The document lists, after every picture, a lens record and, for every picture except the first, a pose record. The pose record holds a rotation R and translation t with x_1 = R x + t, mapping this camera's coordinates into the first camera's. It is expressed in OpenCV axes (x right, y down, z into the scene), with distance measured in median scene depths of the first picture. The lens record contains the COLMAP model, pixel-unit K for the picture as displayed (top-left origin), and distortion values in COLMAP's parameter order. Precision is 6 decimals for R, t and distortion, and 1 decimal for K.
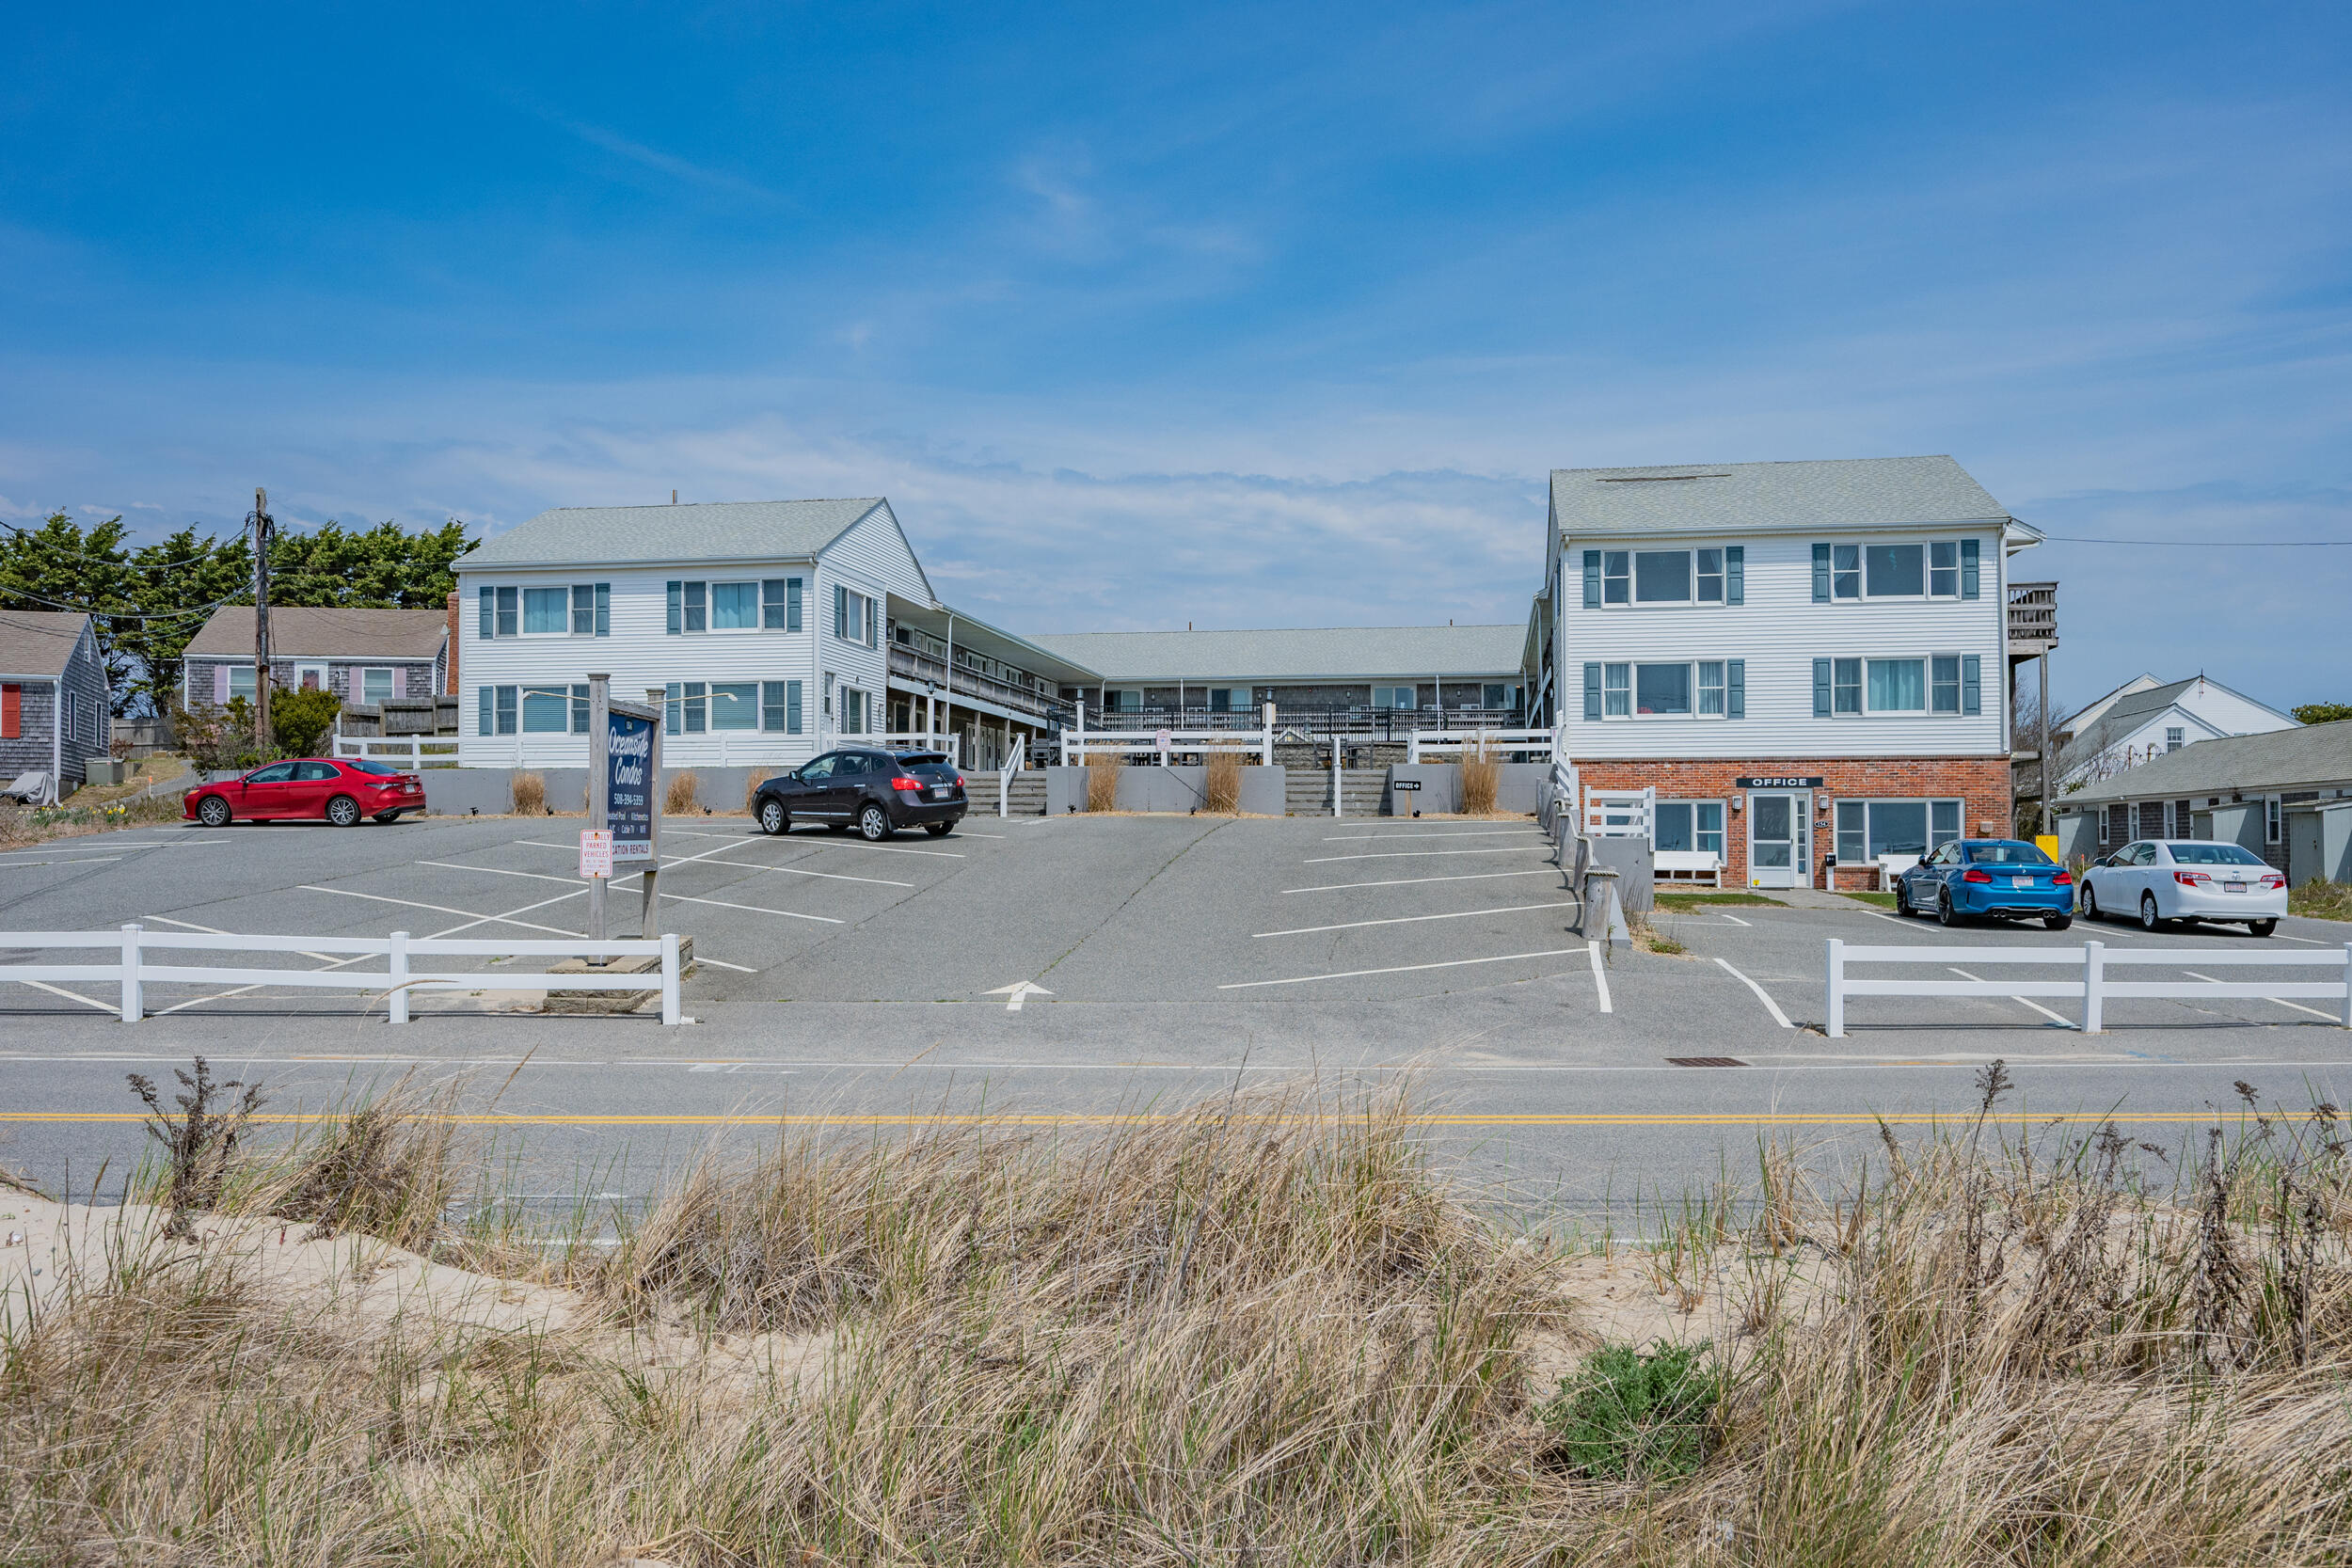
lens RADIAL K [[1895.5, 0, 1176.0], [0, 1895.5, 784.0], [0, 0, 1]] dist [-0.002798, -0.002586]
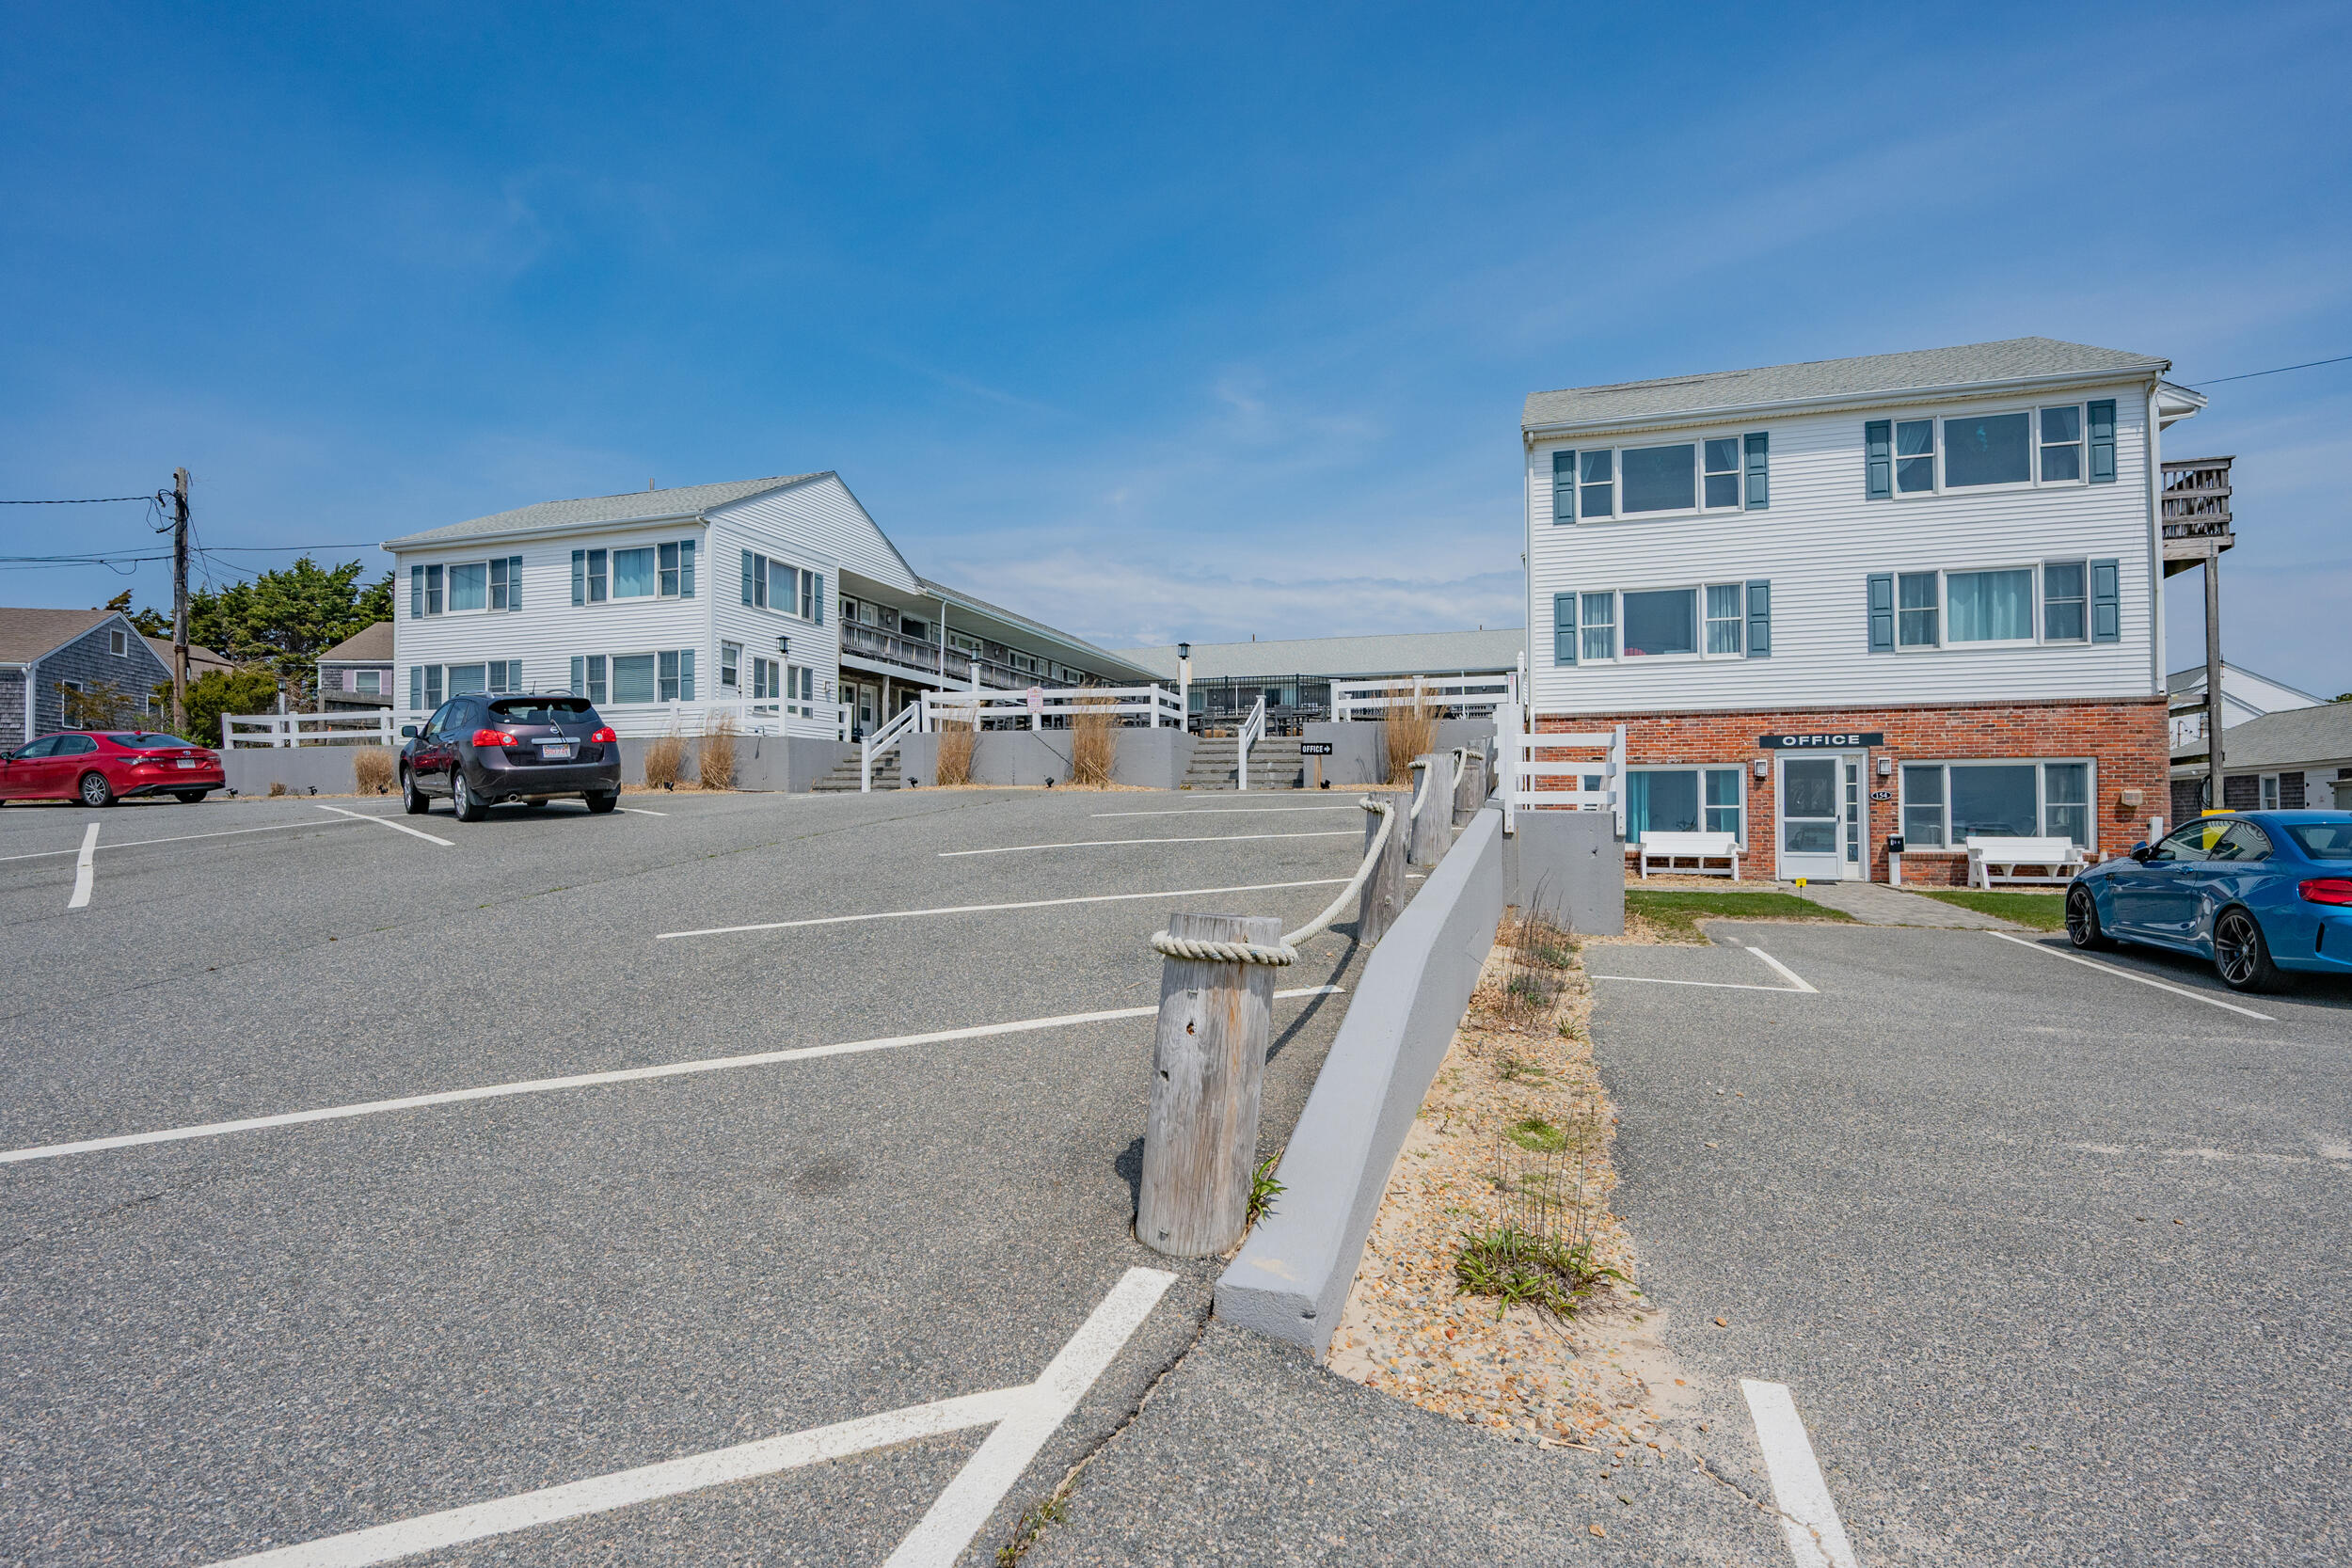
lens RADIAL K [[1200.2, 0, 1181.7], [0, 1200.2, 793.7], [0, 0, 1]] dist [-0.002902, 0.000529]
pose [[0.988660, -0.005858, -0.150058, 0.138141], [0.006828, 0.999959, 0.005944, 0.015683], [0.150018, -0.006901, 0.988659, 0.488053]]
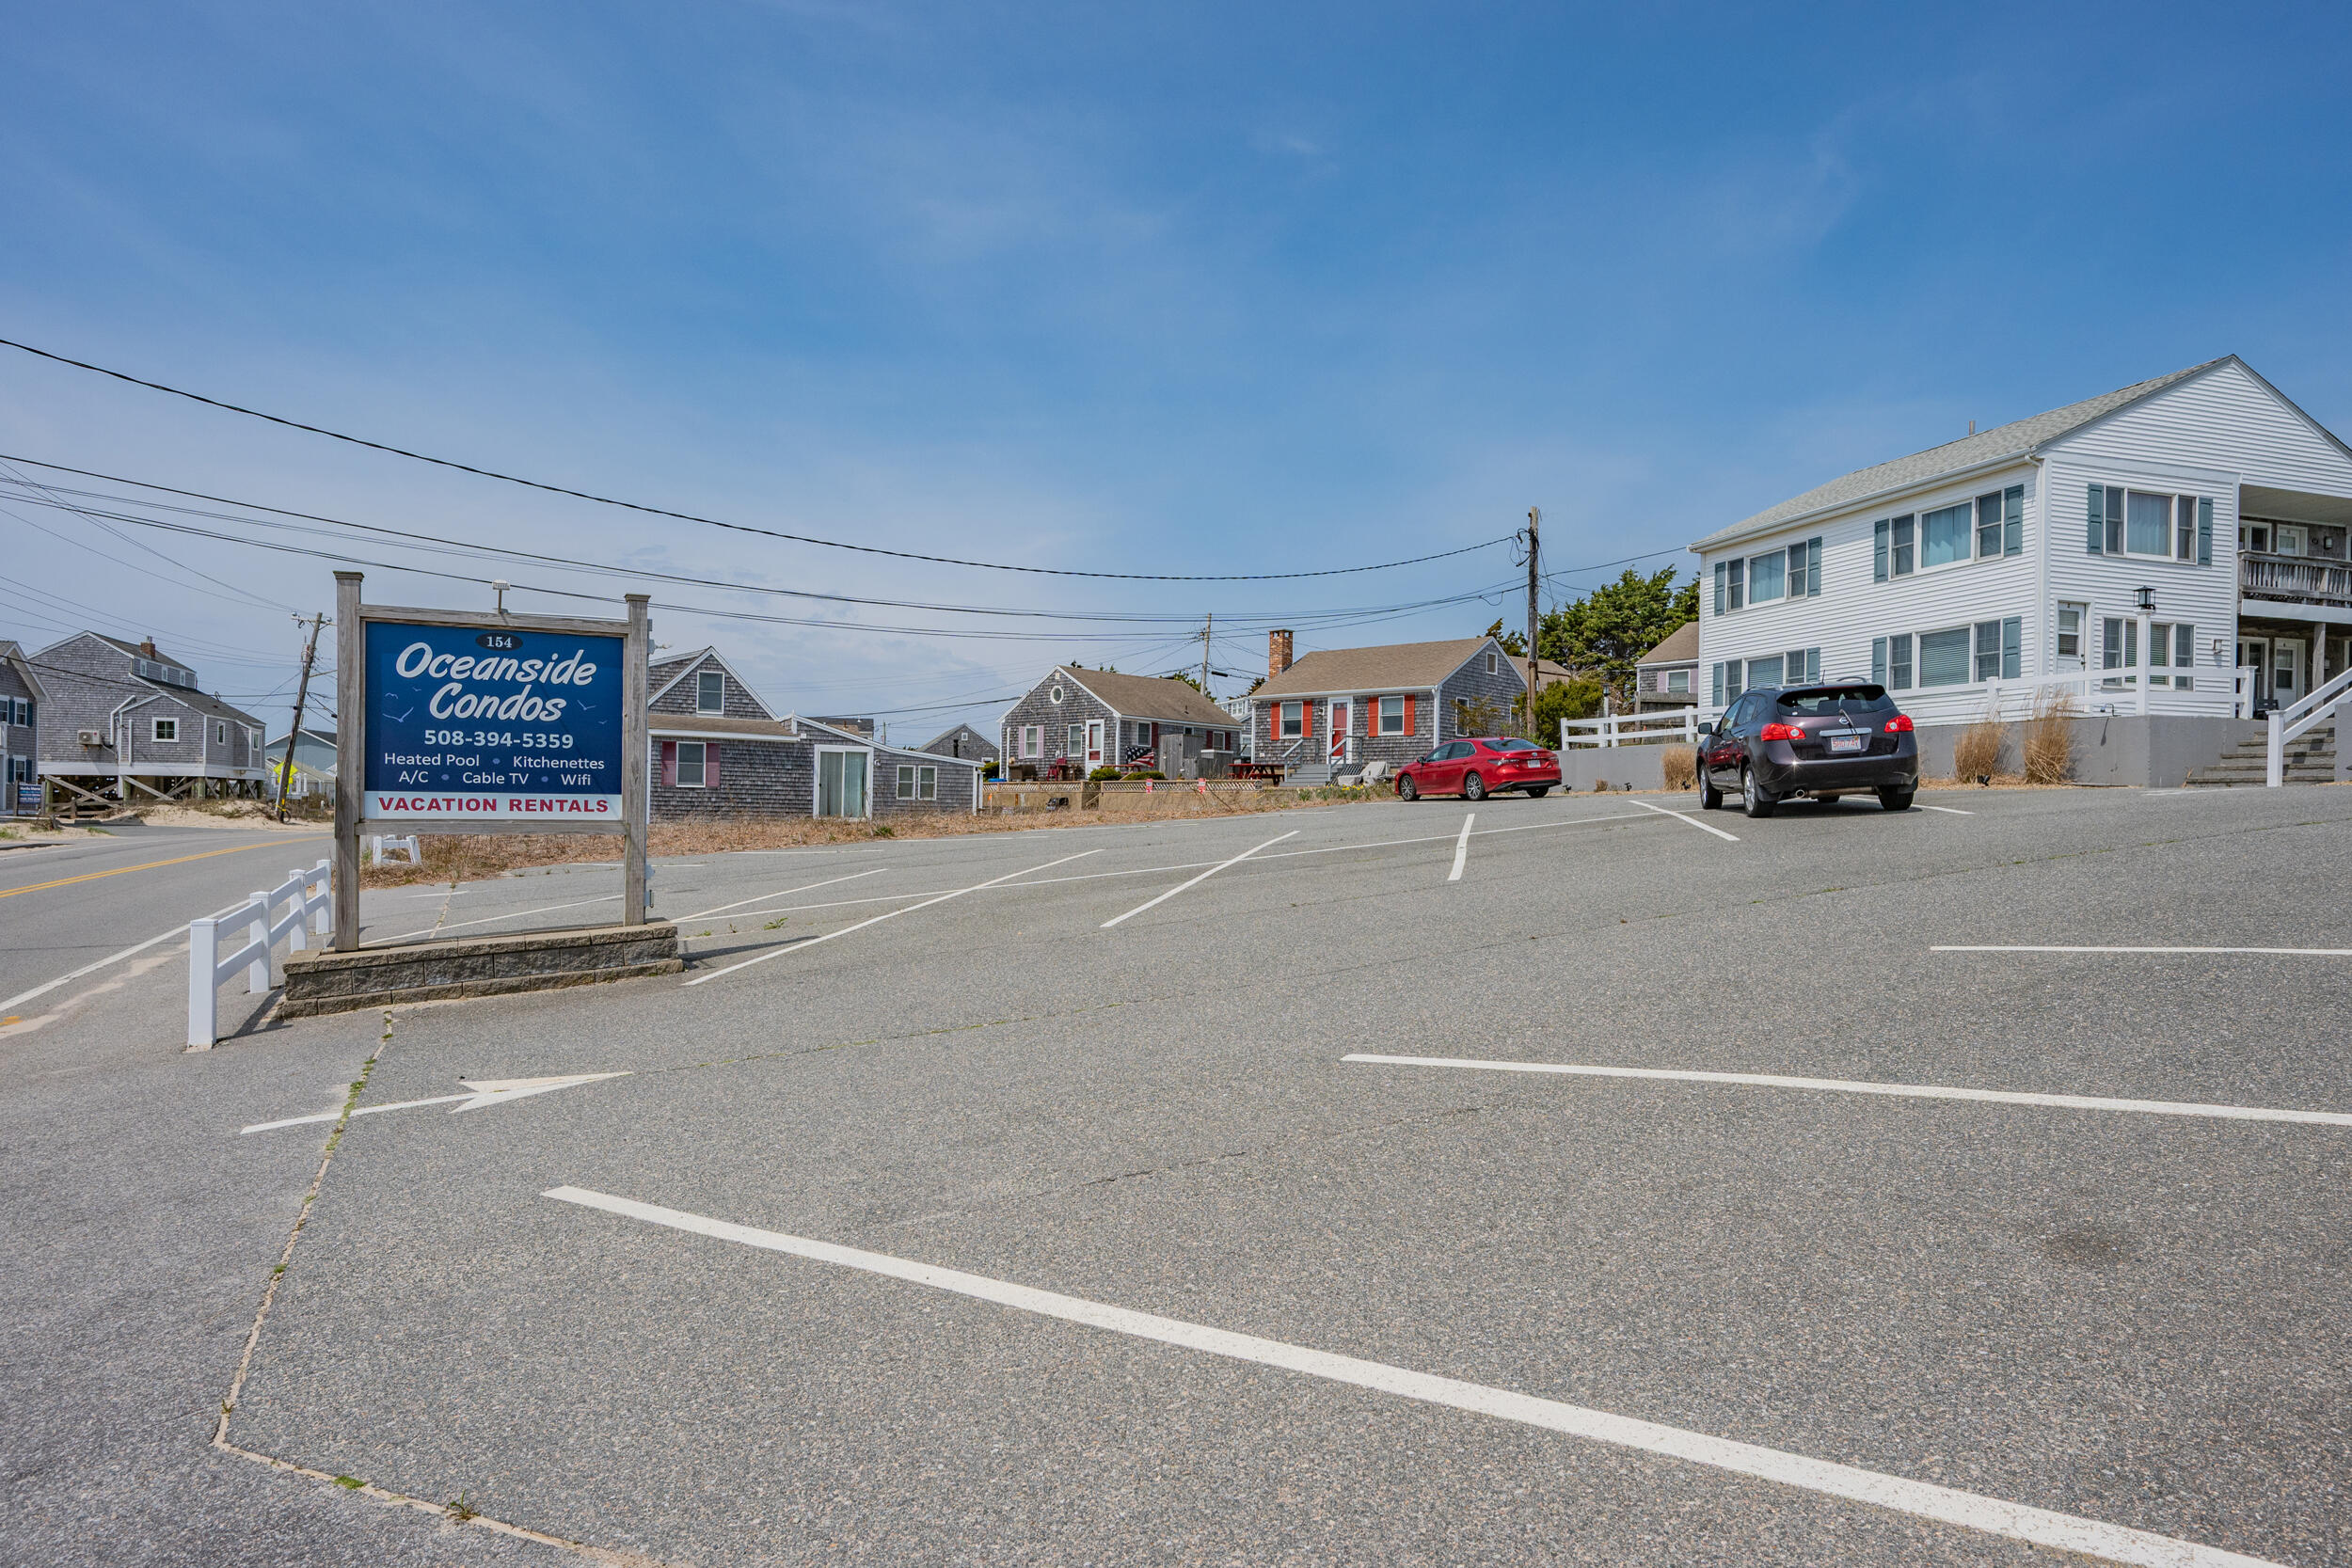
lens RADIAL K [[1308.5, 0, 1167.4], [0, 1308.5, 820.4], [0, 0, 1]] dist [-0.003485, -0.000679]
pose [[0.433257, 0.014318, -0.901157, 0.146460], [0.010014, 0.999736, 0.020698, 0.015829], [0.901215, -0.017992, 0.432999, 0.485962]]
